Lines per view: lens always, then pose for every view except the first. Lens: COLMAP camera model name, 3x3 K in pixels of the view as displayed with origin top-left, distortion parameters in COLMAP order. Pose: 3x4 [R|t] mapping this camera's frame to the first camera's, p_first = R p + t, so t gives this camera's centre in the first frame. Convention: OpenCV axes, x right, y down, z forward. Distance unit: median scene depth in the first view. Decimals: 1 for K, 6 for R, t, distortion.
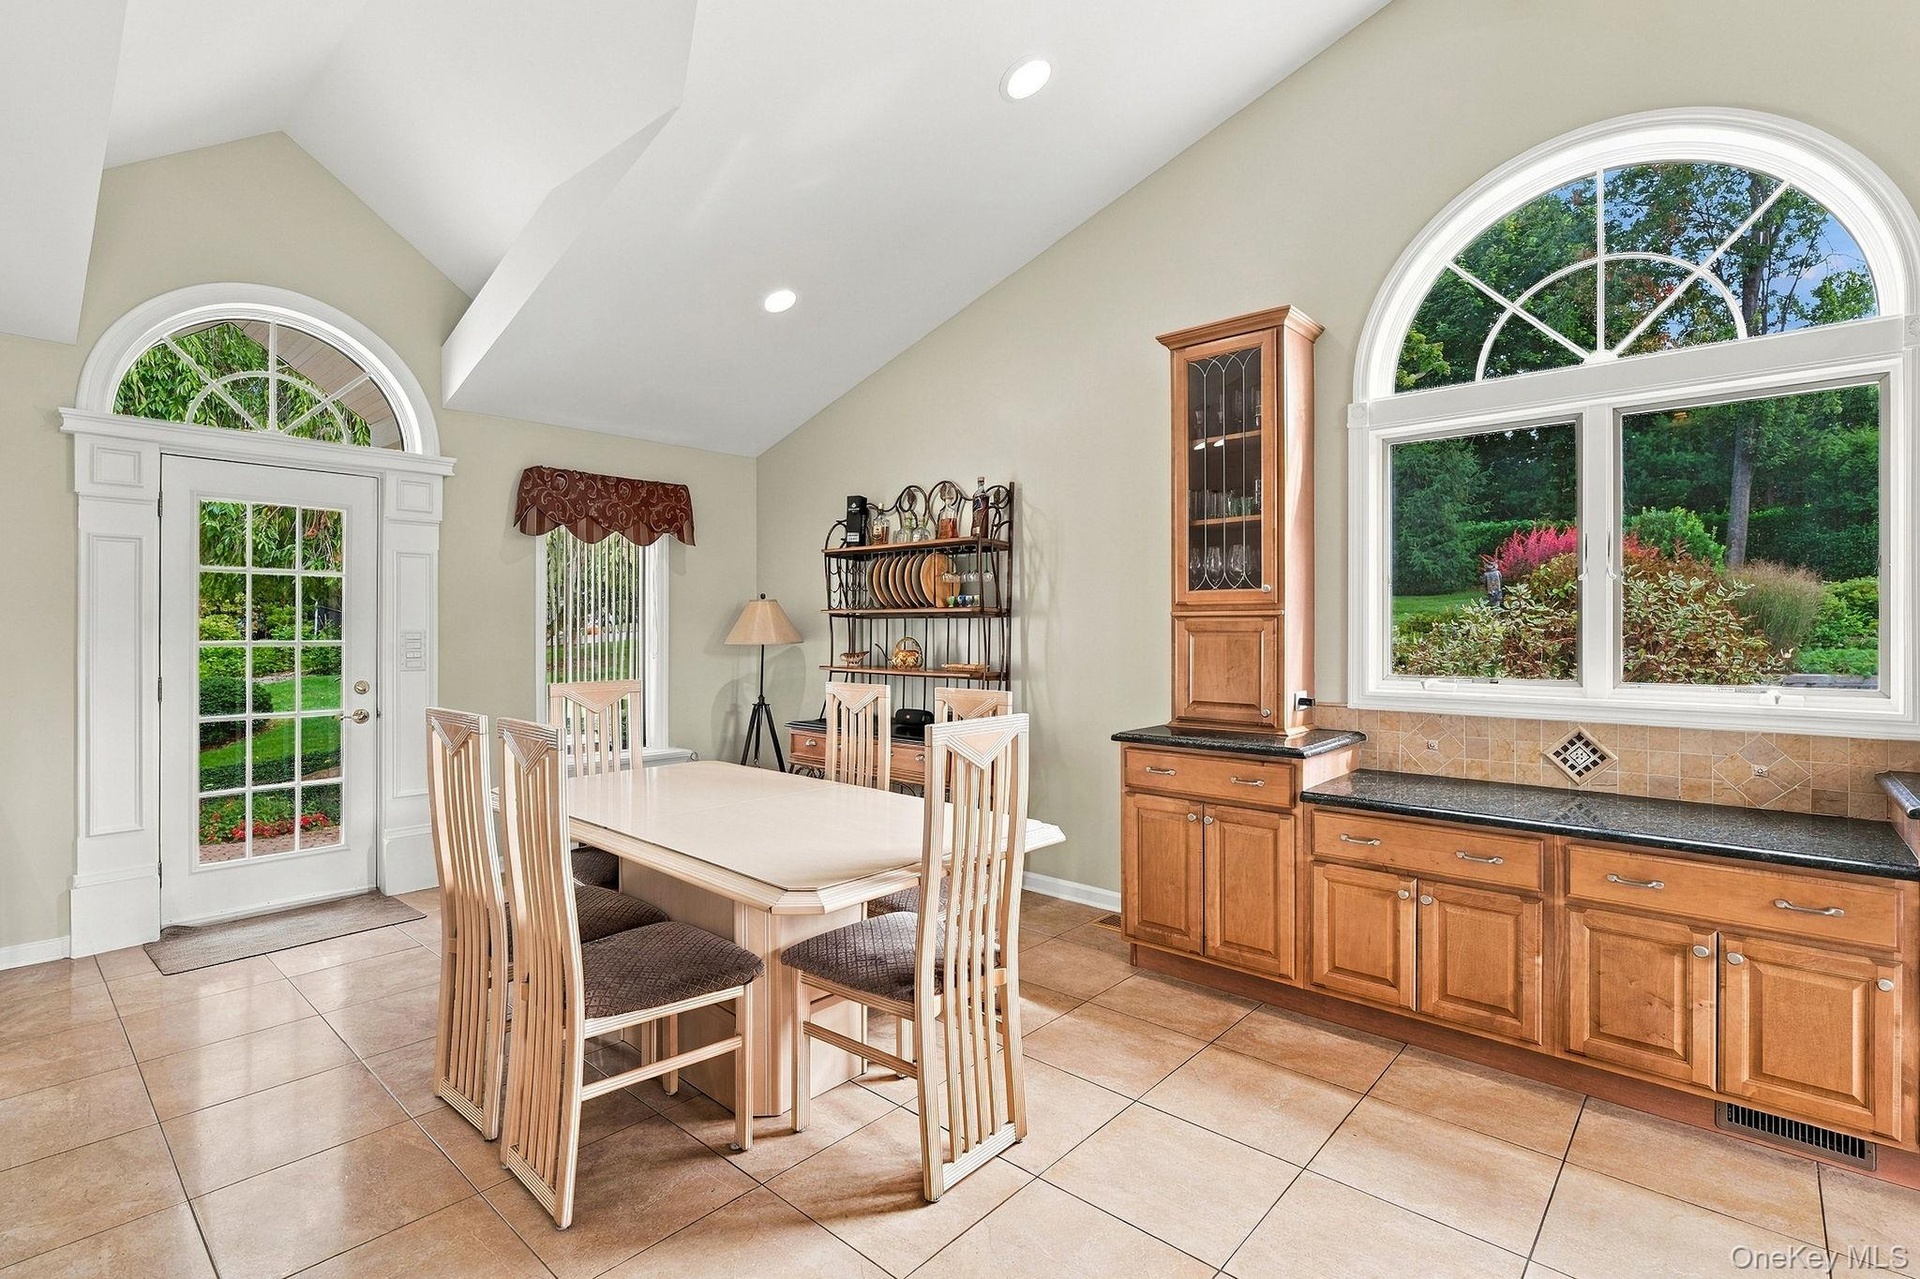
lens RADIAL K [[884.0, 0, 946.8], [0, 884.0, 623.8], [0, 0, 1]] dist [0.002097, 0.000711]
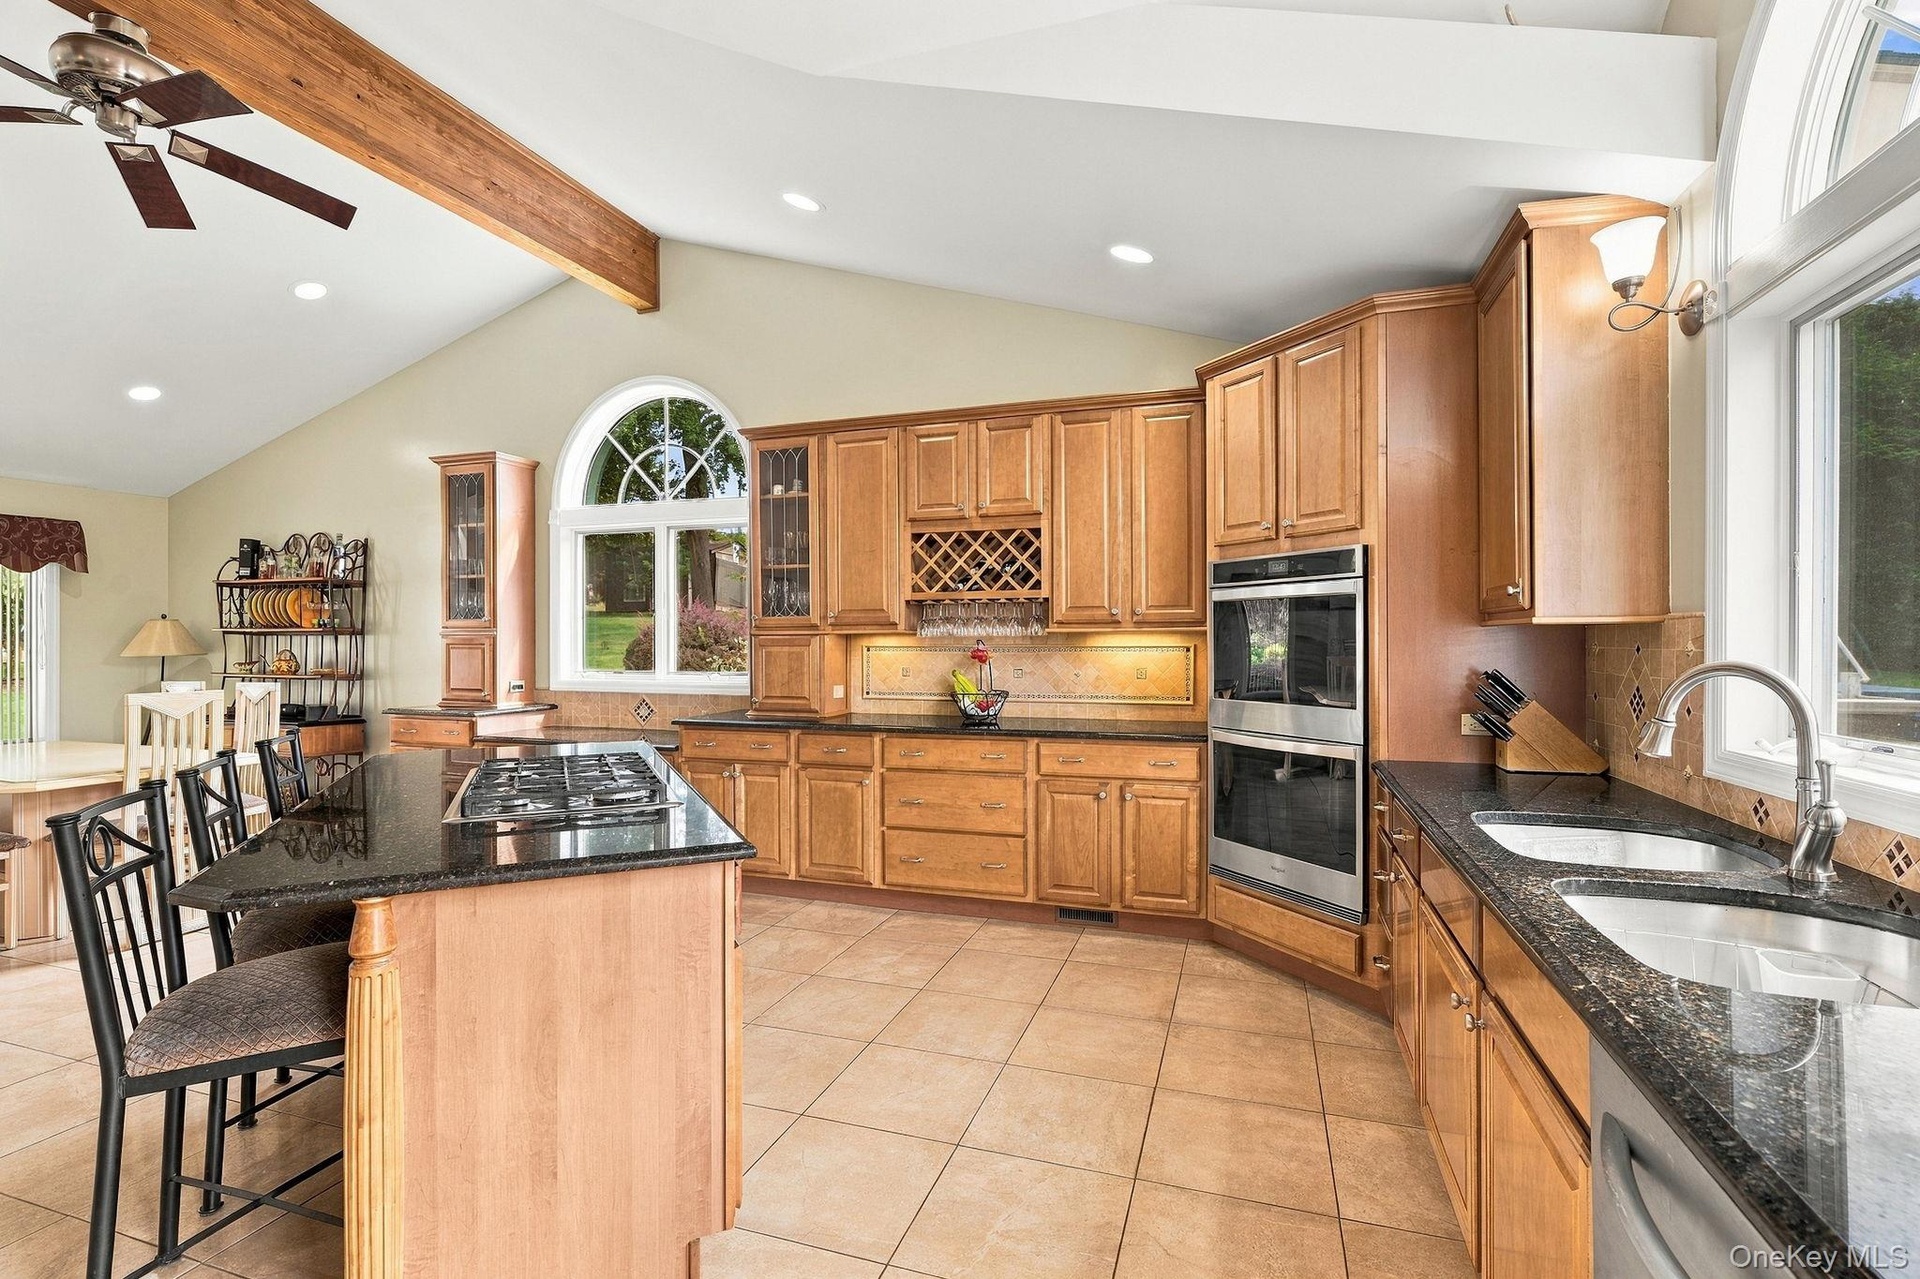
lens RADIAL K [[884.0, 0, 976.4], [0, 884.0, 643.4], [0, 0, 1]] dist [0.002097, 0.000711]
pose [[0.921971, -0.002753, 0.387248, 0.402907], [-0.001195, 0.999950, 0.009956, -0.008918], [-0.387256, -0.009642, 0.921922, -0.635824]]
